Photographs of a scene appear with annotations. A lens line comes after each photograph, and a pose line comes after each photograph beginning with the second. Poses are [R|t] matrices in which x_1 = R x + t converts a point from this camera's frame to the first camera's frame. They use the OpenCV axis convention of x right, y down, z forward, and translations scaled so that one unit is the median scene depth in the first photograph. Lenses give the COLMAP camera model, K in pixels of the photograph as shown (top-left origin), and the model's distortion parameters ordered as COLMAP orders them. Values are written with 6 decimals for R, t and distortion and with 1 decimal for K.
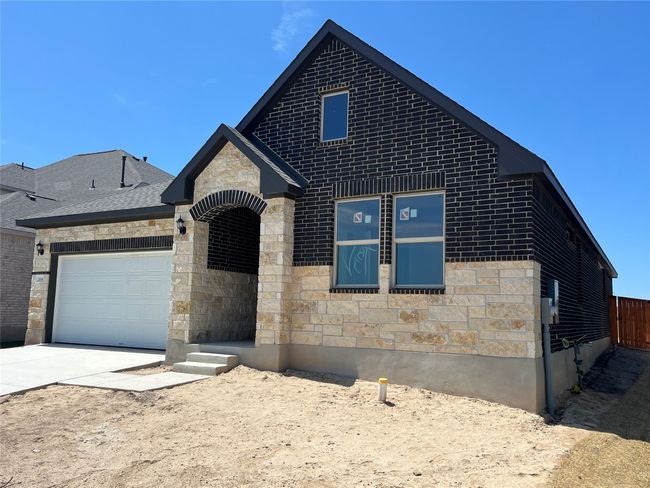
lens RADIAL K [[544.7, 0, 325.5], [0, 544.7, 248.5], [0, 0, 1]] dist [0.075337, -0.029195]
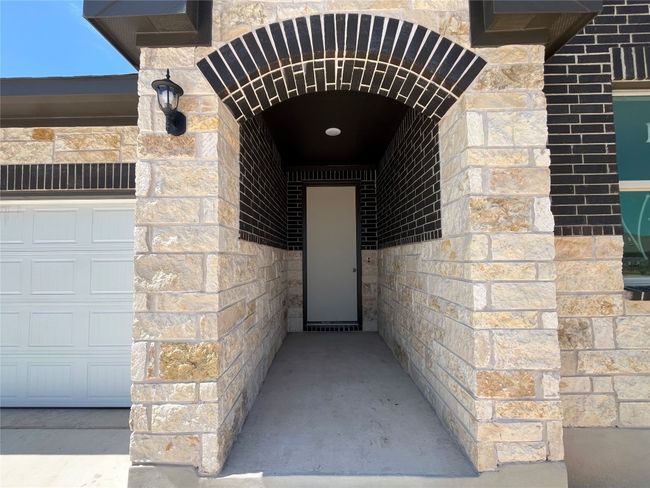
lens RADIAL K [[266.4, 0, 322.8], [0, 266.4, 245.0], [0, 0, 1]] dist [-0.003937, 0.000128]
pose [[0.875081, -0.010386, 0.483866, -0.287864], [-0.024017, 0.997606, 0.064850, 0.029866], [-0.483381, -0.068370, 0.872736, 0.899359]]
